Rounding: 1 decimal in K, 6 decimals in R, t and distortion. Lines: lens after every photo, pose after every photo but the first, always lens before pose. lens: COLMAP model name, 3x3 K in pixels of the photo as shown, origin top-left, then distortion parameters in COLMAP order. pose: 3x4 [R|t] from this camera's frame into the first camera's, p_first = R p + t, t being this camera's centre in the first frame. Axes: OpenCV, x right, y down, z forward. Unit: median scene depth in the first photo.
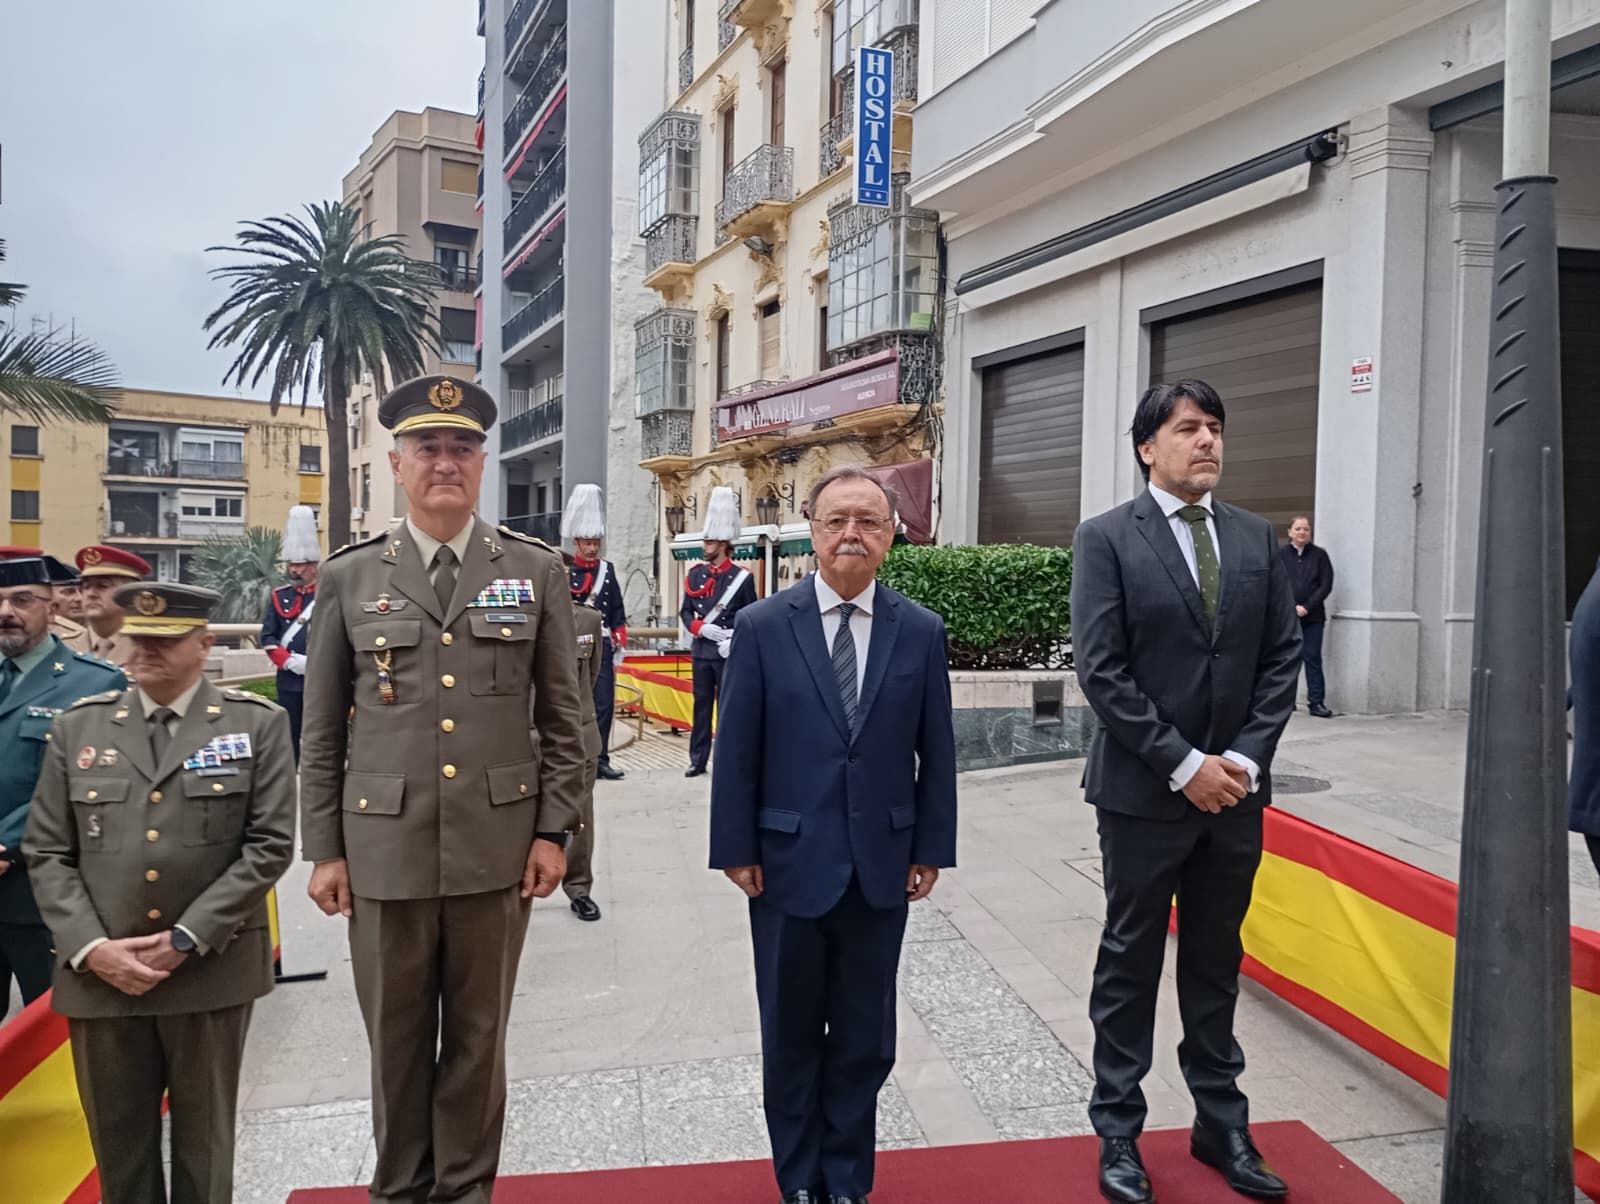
lens RADIAL K [[1323.3, 0, 794.7], [0, 1323.3, 589.7], [0, 0, 1]] dist [0.063556, -0.074156]
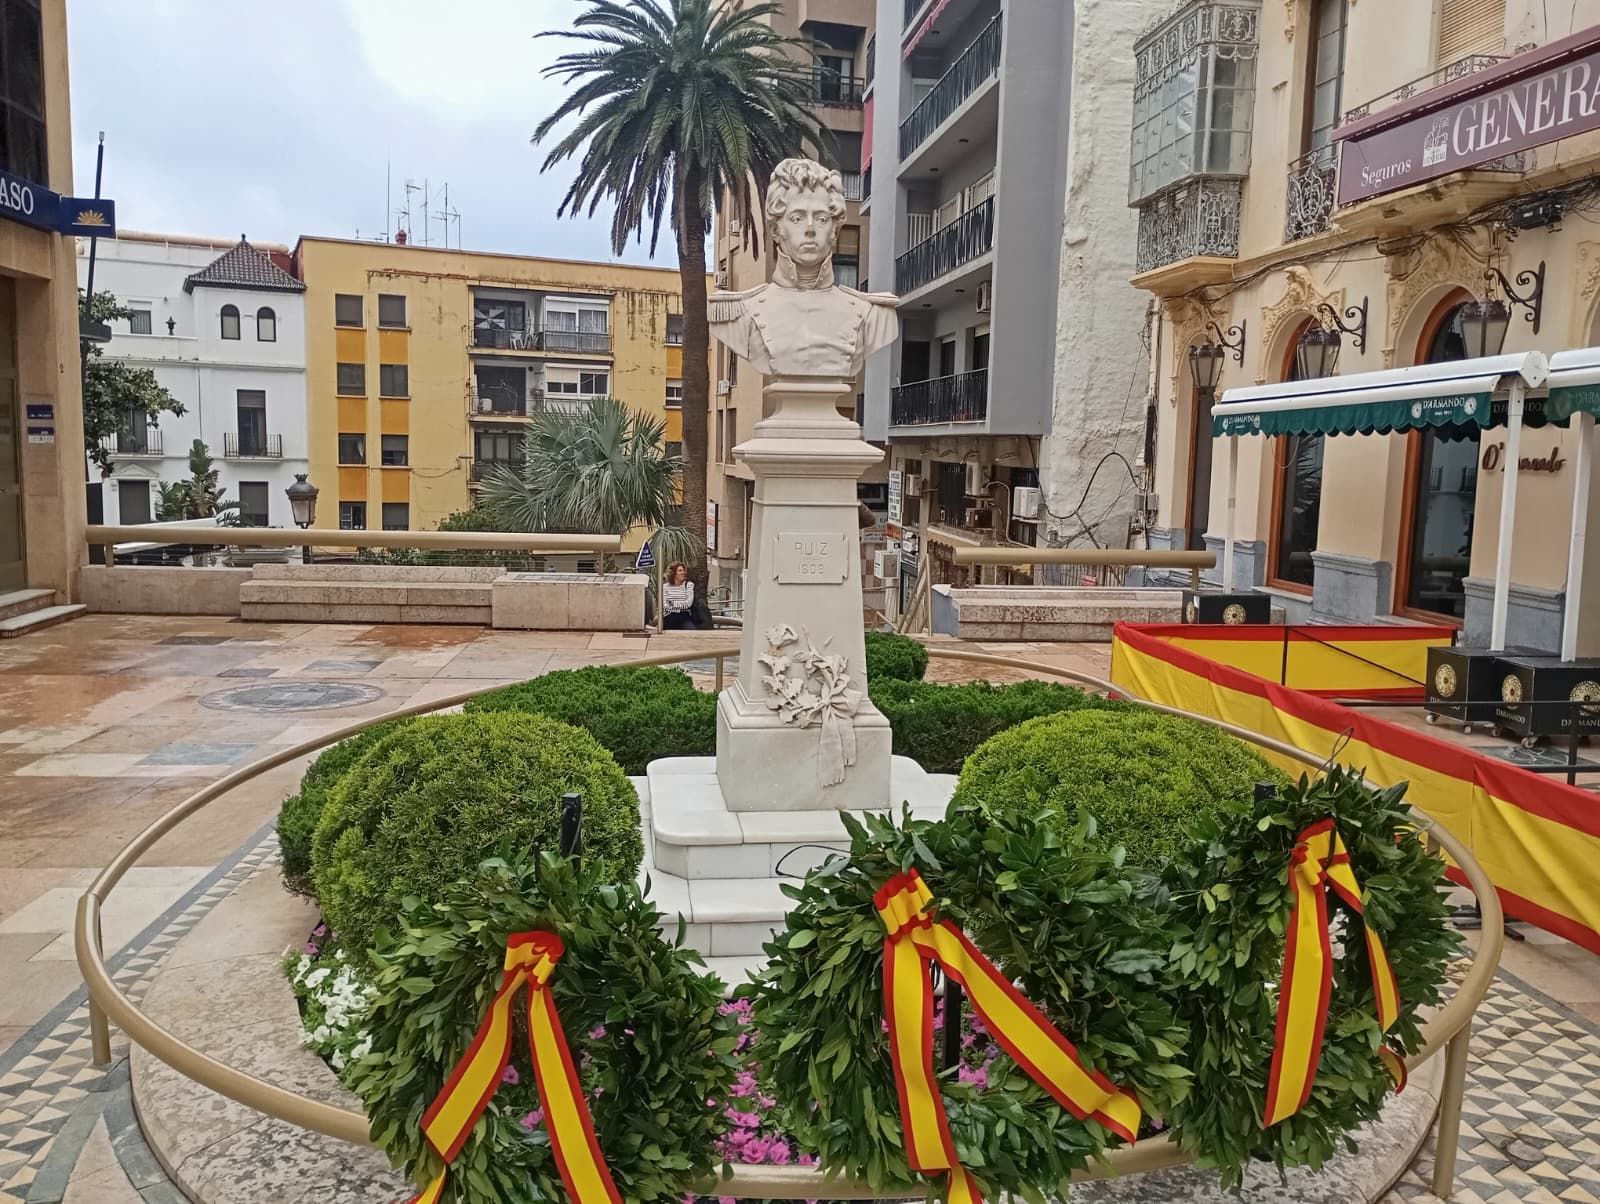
lens RADIAL K [[1310.3, 0, 803.6], [0, 1310.3, 600.2], [0, 0, 1]] dist [0.057887, -0.074393]
pose [[0.964886, 0.036942, -0.260057, -0.069881], [-0.012243, 0.995310, 0.095963, -0.002460], [0.262382, -0.089410, 0.960813, 0.248841]]
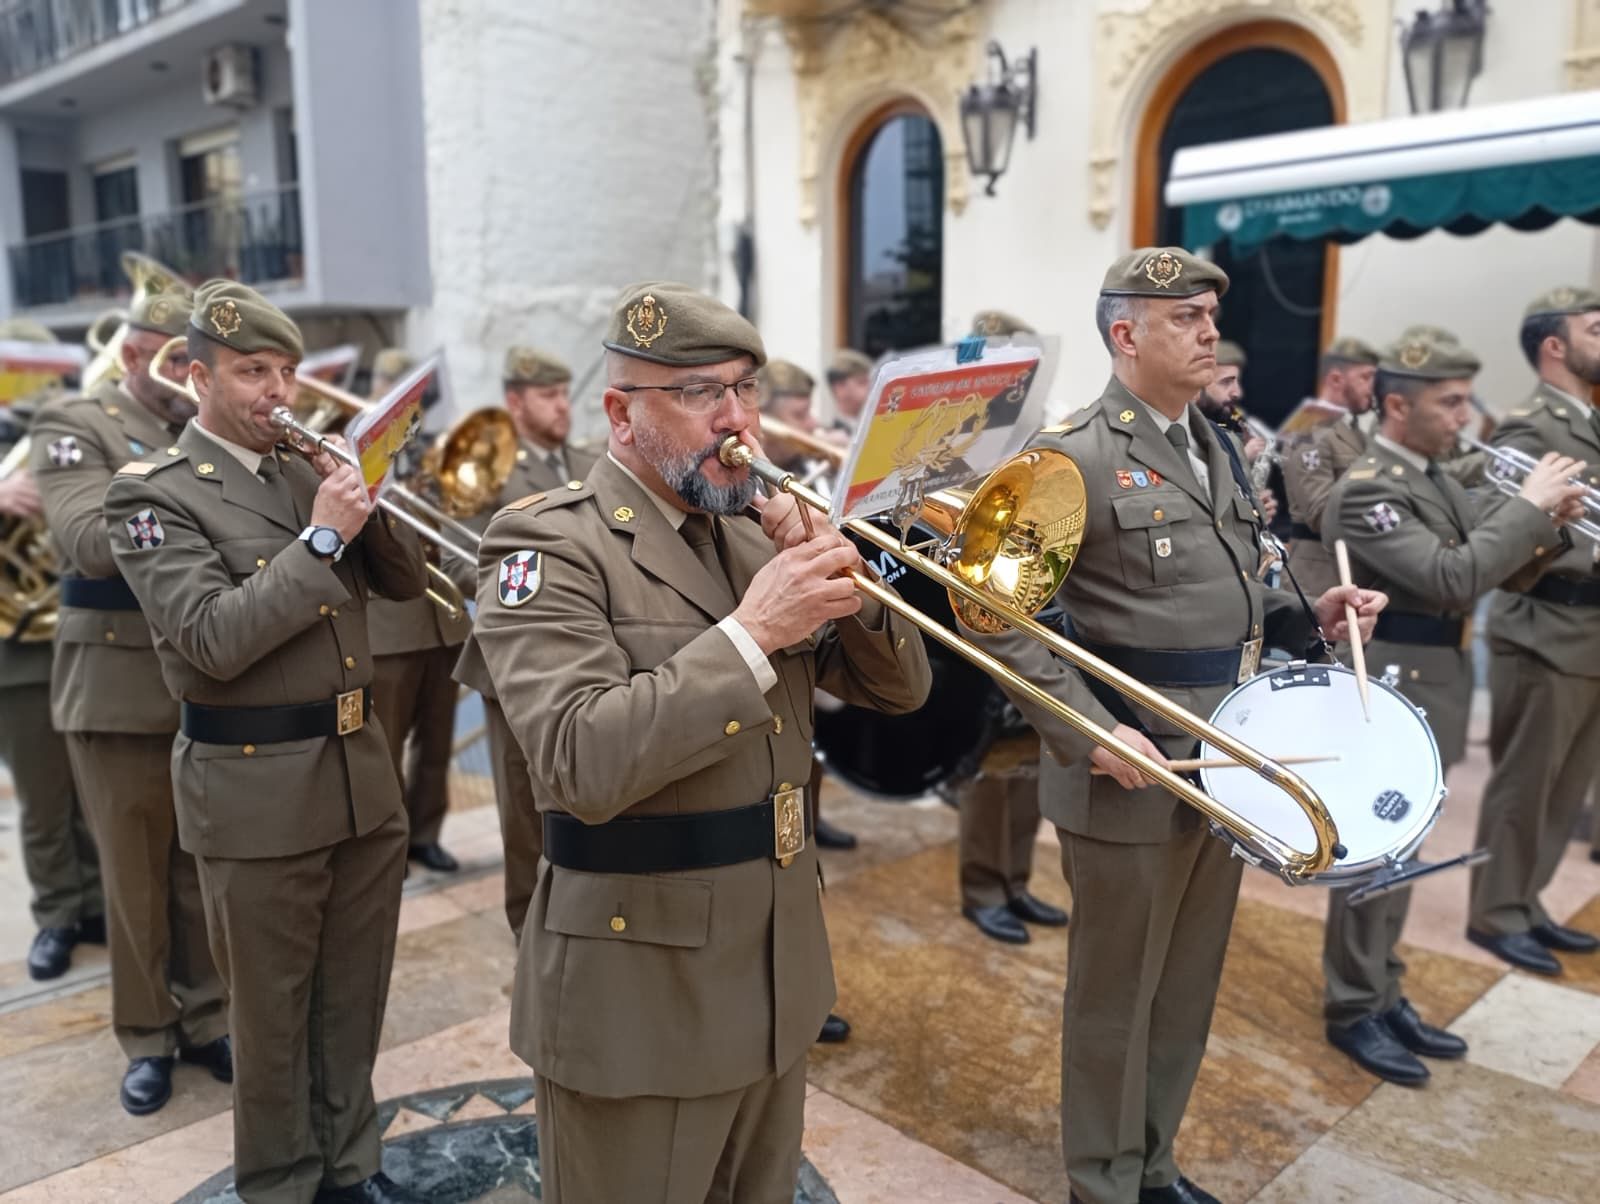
lens RADIAL K [[1332.4, 0, 791.0], [0, 1332.4, 599.5], [0, 0, 1]] dist [0.071596, -0.091963]
pose [[0.916337, -0.082851, 0.391743, -0.170541], [0.025147, 0.988335, 0.150203, 0.003332], [-0.399617, -0.127785, 0.907732, 0.474055]]
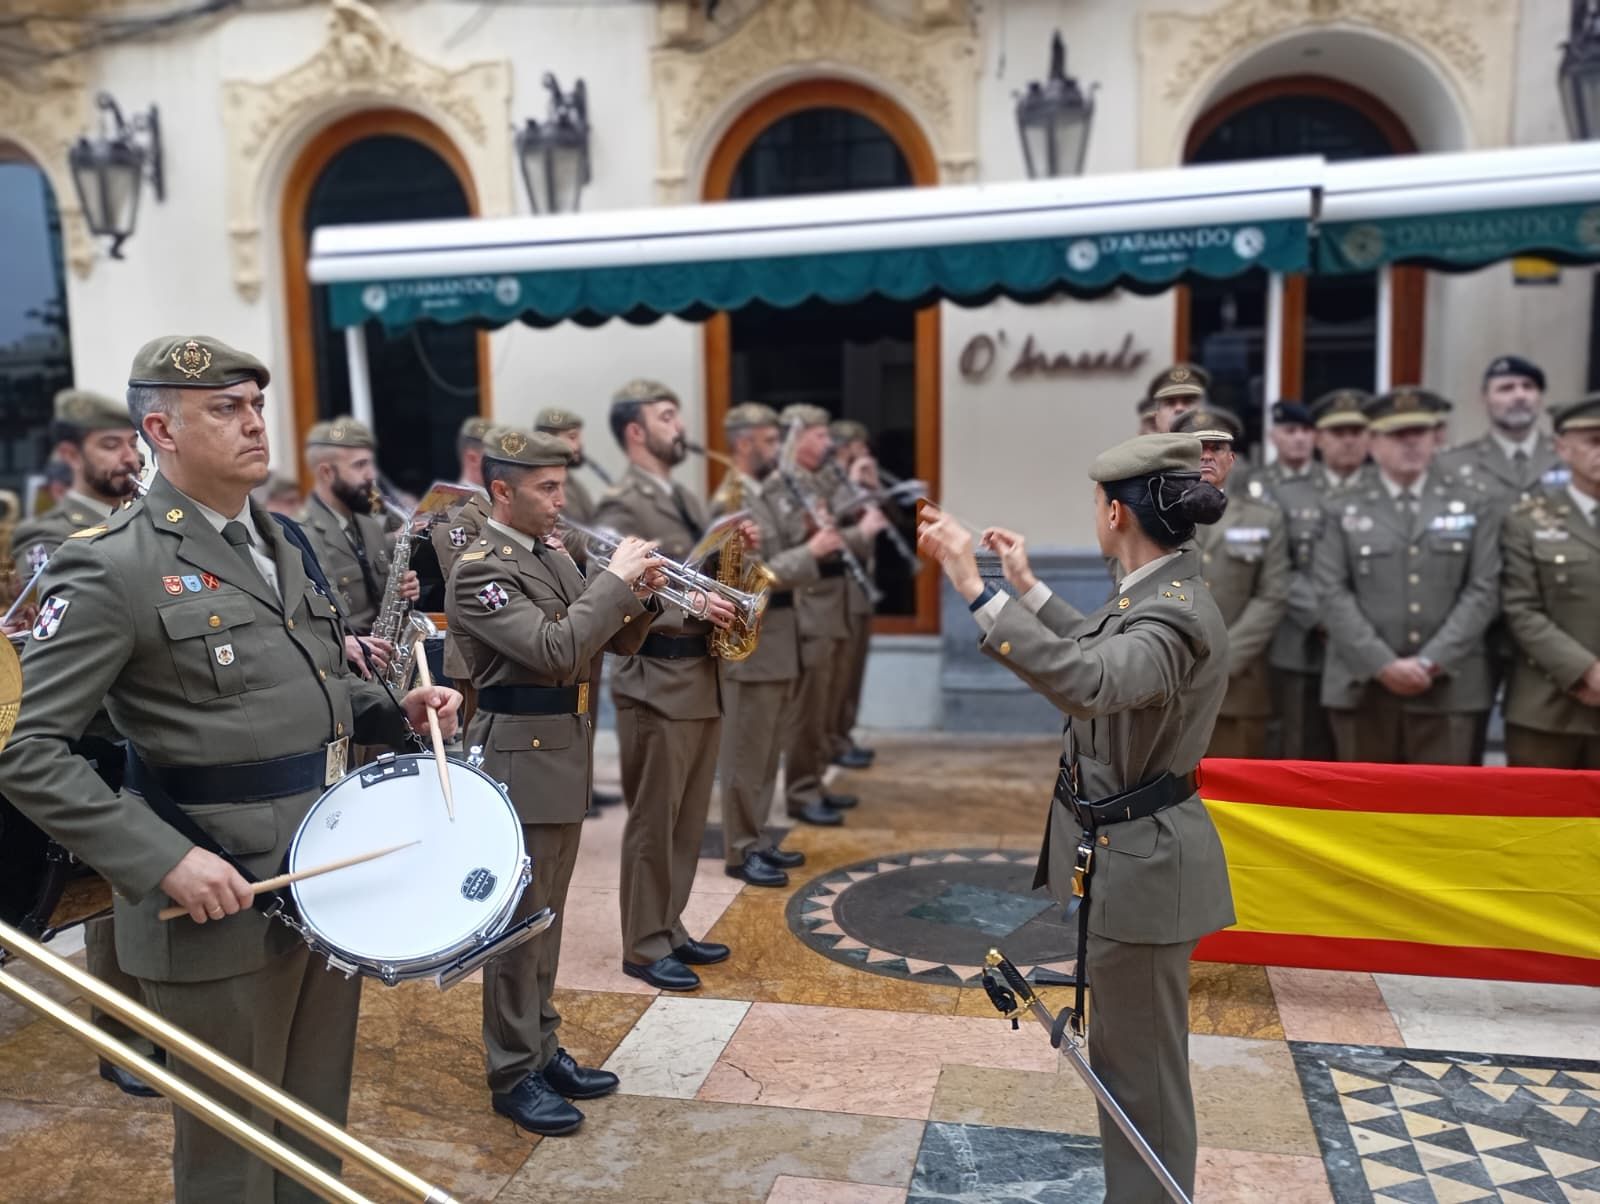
lens RADIAL K [[1332.4, 0, 790.5], [0, 1332.4, 607.0], [0, 0, 1]] dist [0.071596, -0.091963]
pose [[0.557700, -0.125079, 0.820565, -0.165302], [0.040950, 0.991523, 0.123307, 0.002649], [-0.829032, -0.035166, 0.558094, 0.471668]]
